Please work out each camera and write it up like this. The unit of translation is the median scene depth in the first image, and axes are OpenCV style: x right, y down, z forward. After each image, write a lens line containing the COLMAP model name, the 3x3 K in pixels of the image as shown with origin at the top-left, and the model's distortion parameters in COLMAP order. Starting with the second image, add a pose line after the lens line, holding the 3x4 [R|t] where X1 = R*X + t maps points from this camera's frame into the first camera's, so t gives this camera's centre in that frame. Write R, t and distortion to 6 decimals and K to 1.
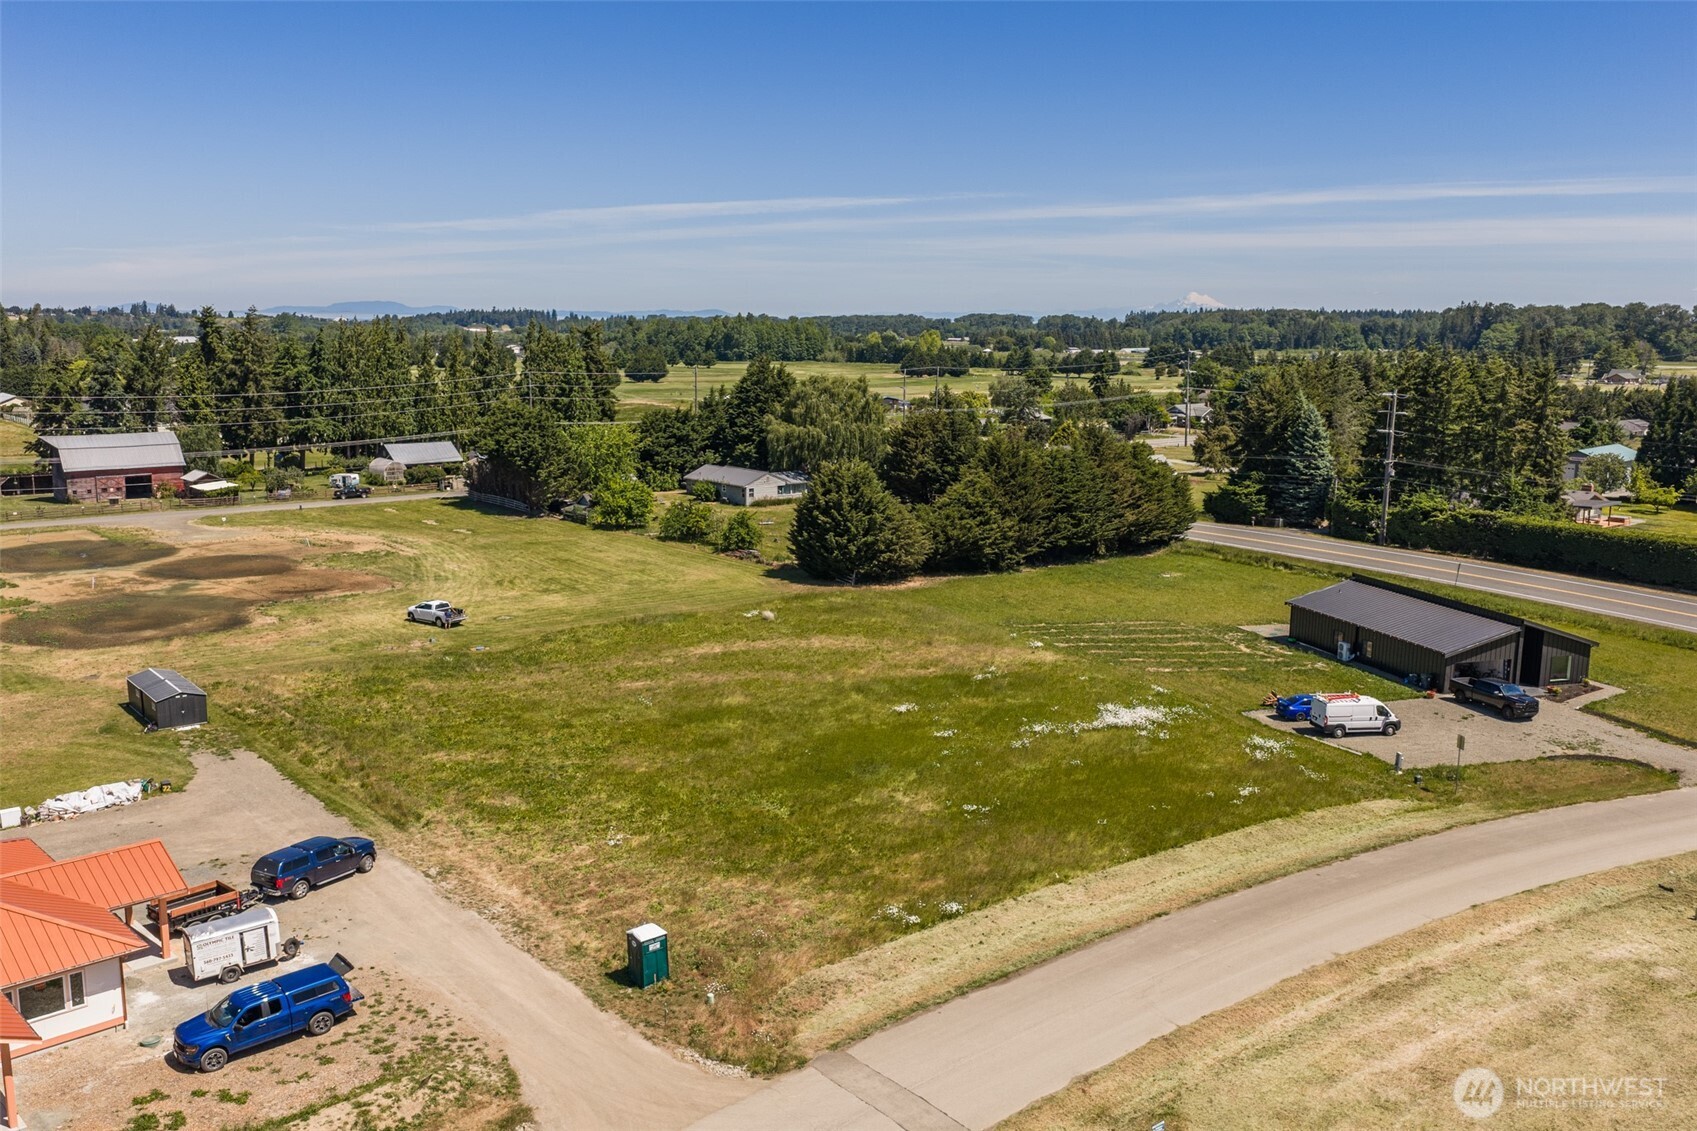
lens RADIAL K [[1415.5, 0, 849.8], [0, 1415.5, 570.9], [0, 0, 1]] dist [0.017625, -0.034152]
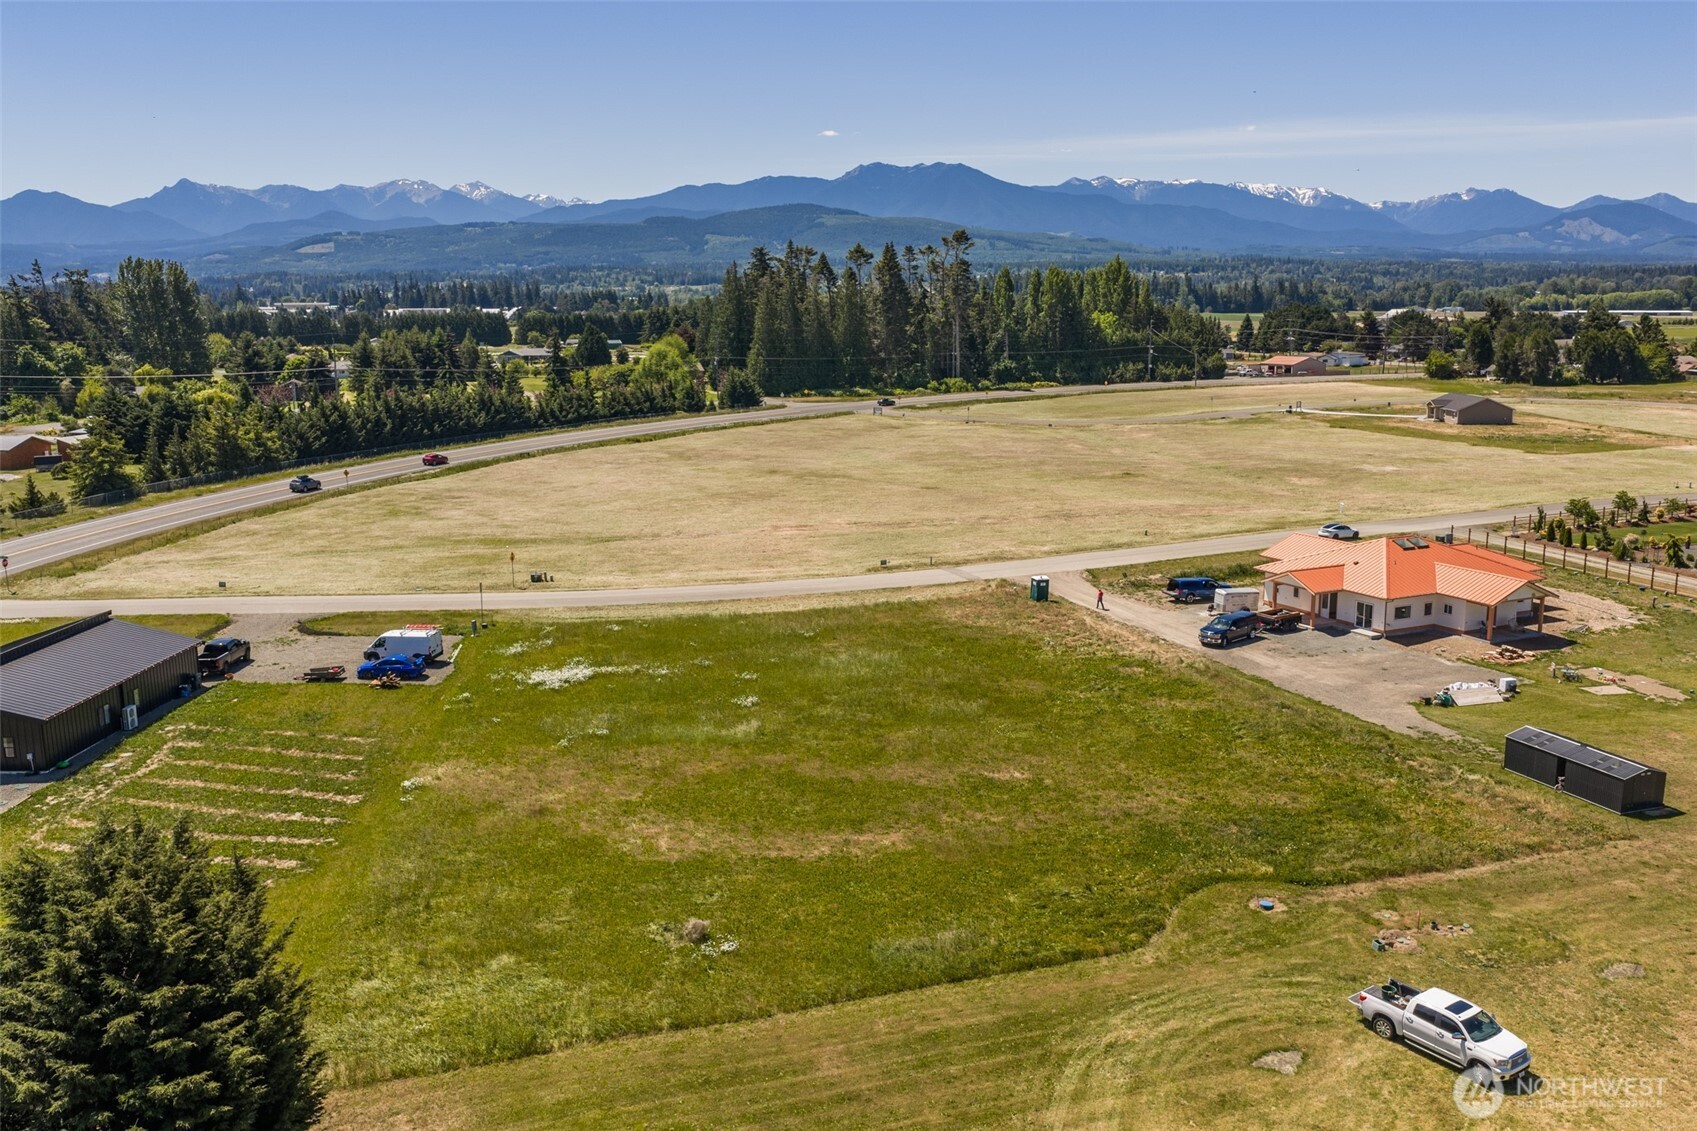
lens RADIAL K [[1407.4, 0, 848.5], [0, 1407.4, 565.5], [0, 0, 1]] dist [0.034367, -0.065388]
pose [[-0.946673, -0.060459, 0.316472, -0.351023], [0.056250, 0.936139, 0.347102, -0.344224], [-0.317247, 0.346394, -0.882817, 1.914083]]
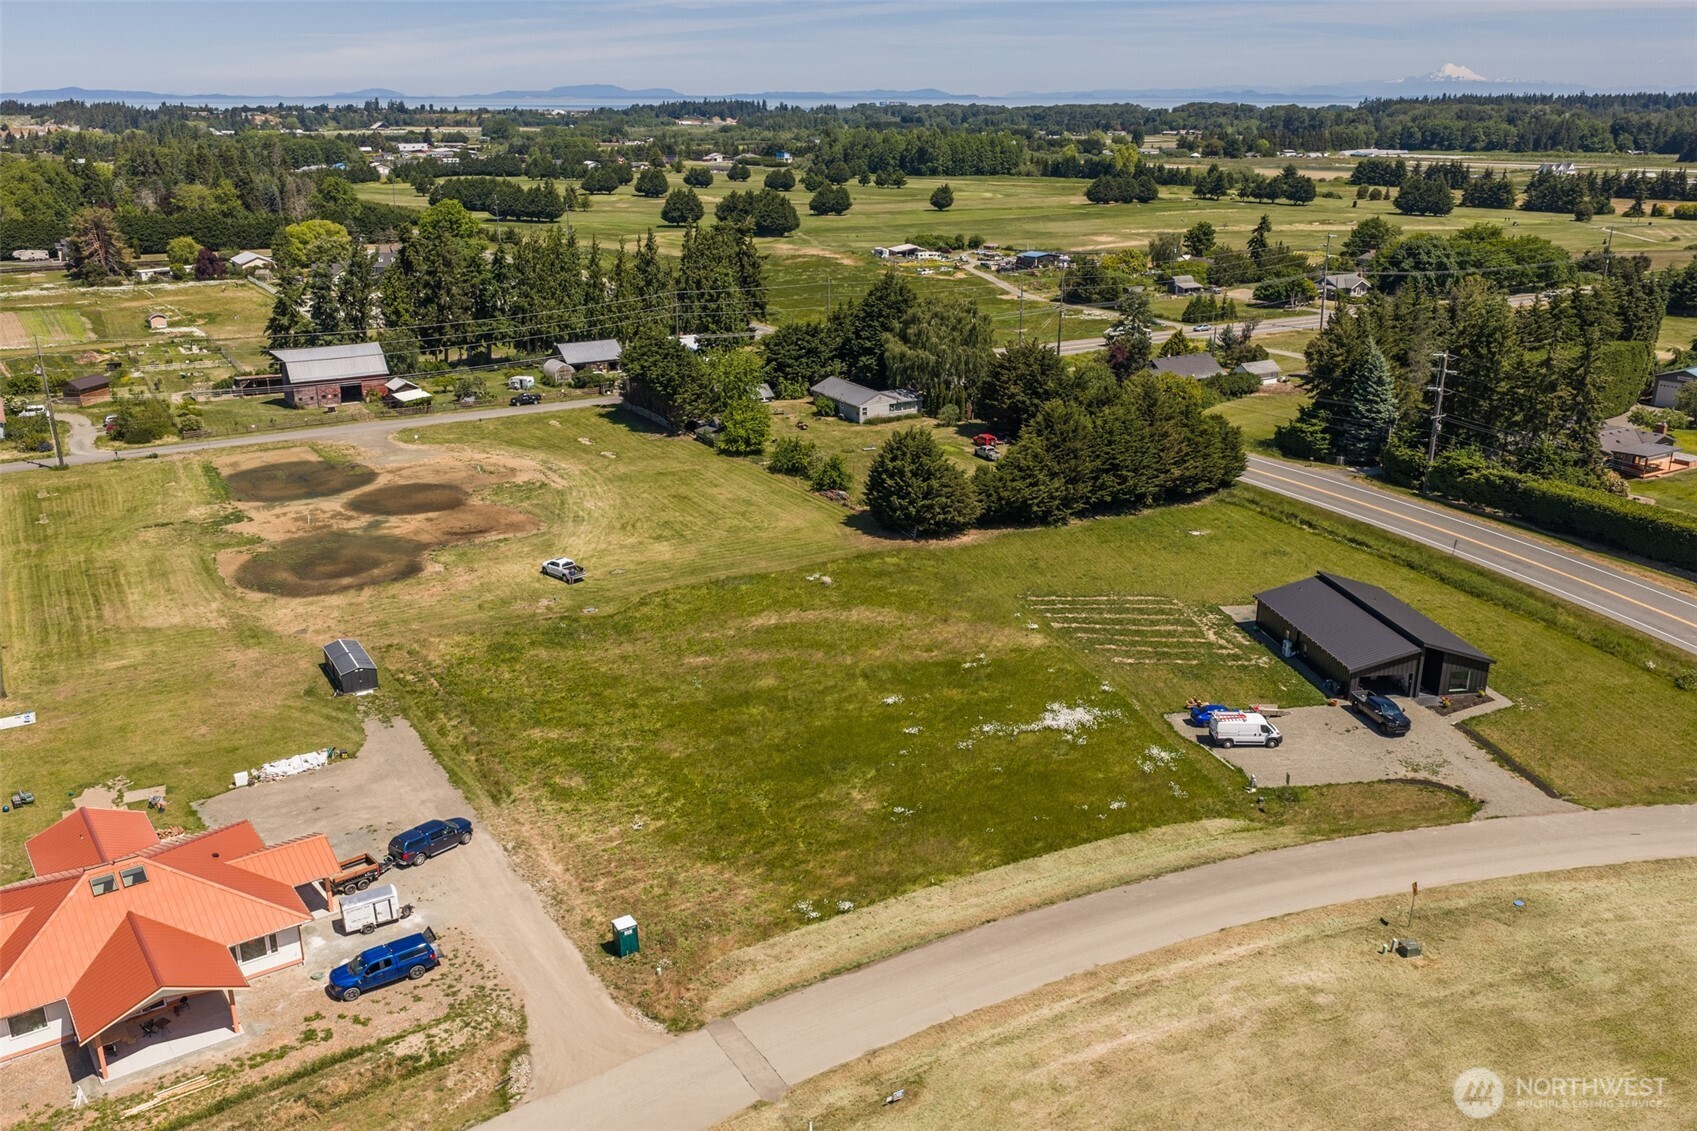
lens RADIAL K [[1406.4, 0, 849.1], [0, 1406.4, 569.8], [0, 0, 1]] dist [0.019490, -0.038395]
pose [[0.989035, 0.037338, -0.142882, 0.187837], [-0.016040, 0.988947, 0.147399, -0.218539], [0.146807, -0.143491, 0.978702, -0.247155]]
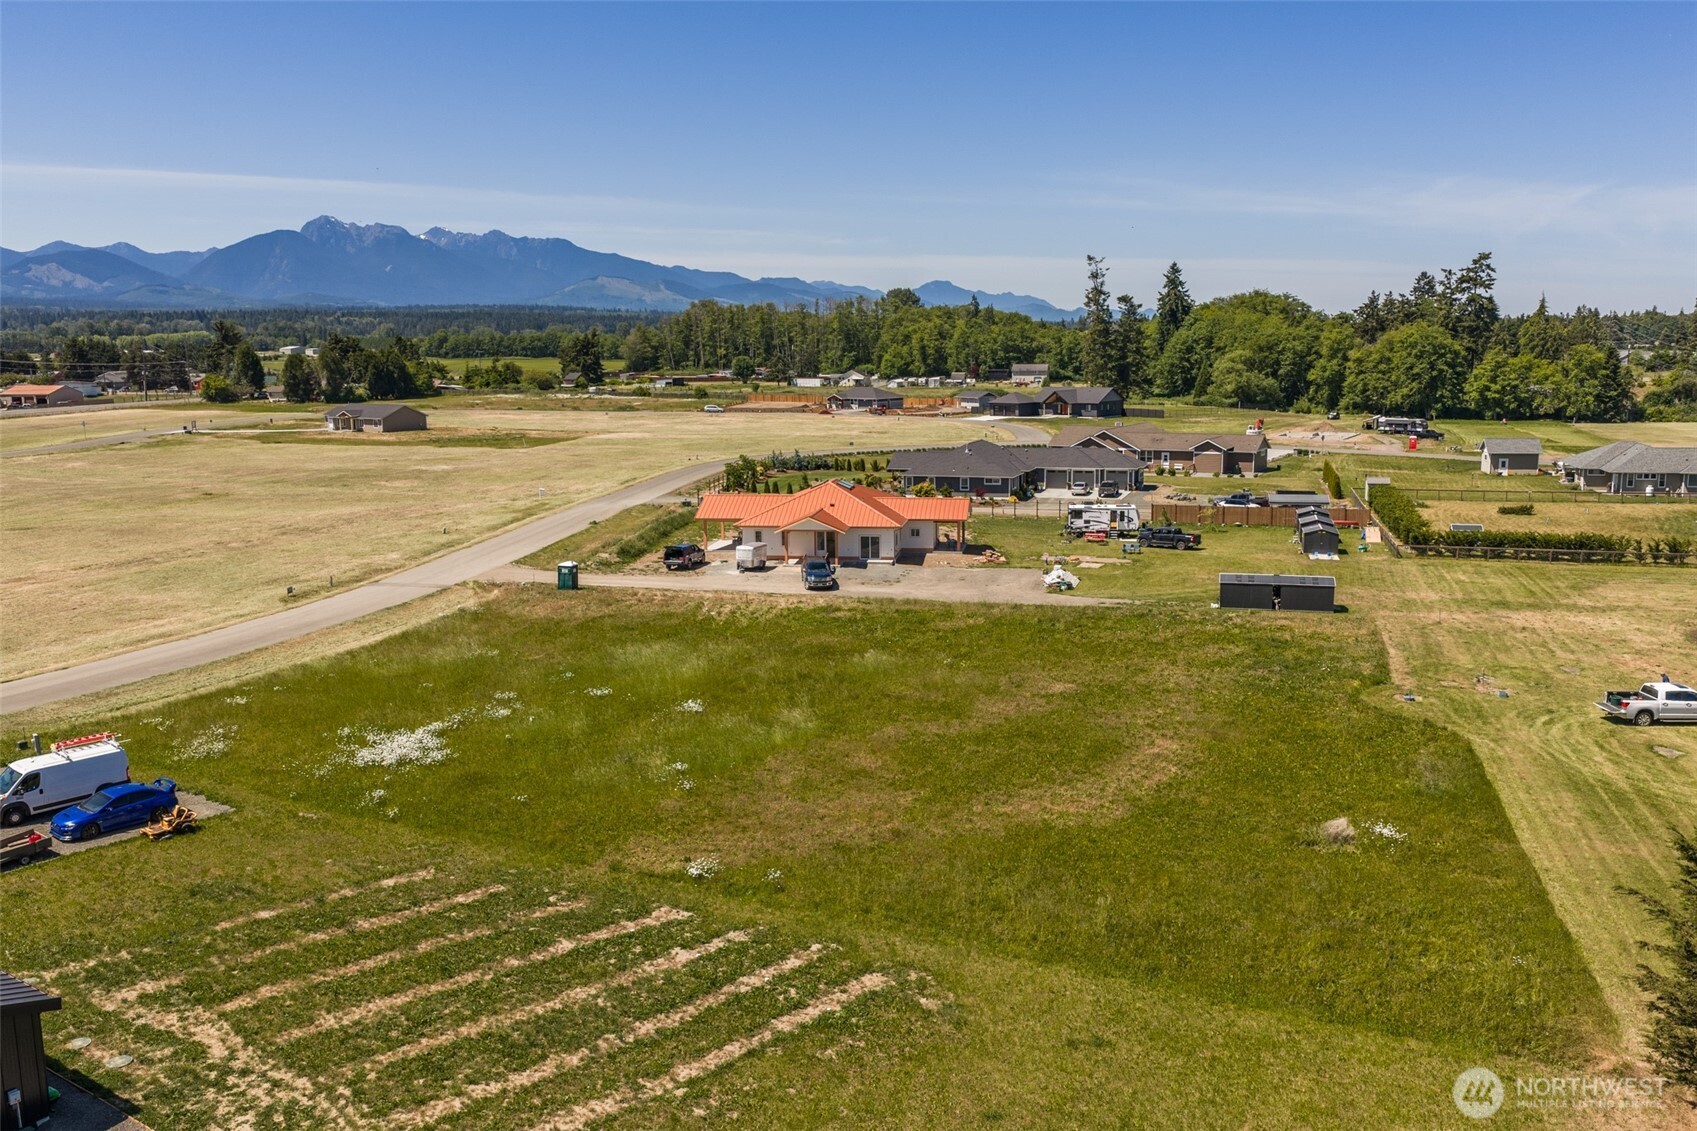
lens RADIAL K [[1429.5, 0, 850.9], [0, 1429.5, 565.9], [0, 0, 1]] dist [0.028466, -0.054663]
pose [[-0.800164, 0.093637, -0.592427, 0.455567], [-0.103491, 0.951369, 0.290150, -0.228420], [0.590785, 0.293478, -0.751561, 1.722154]]
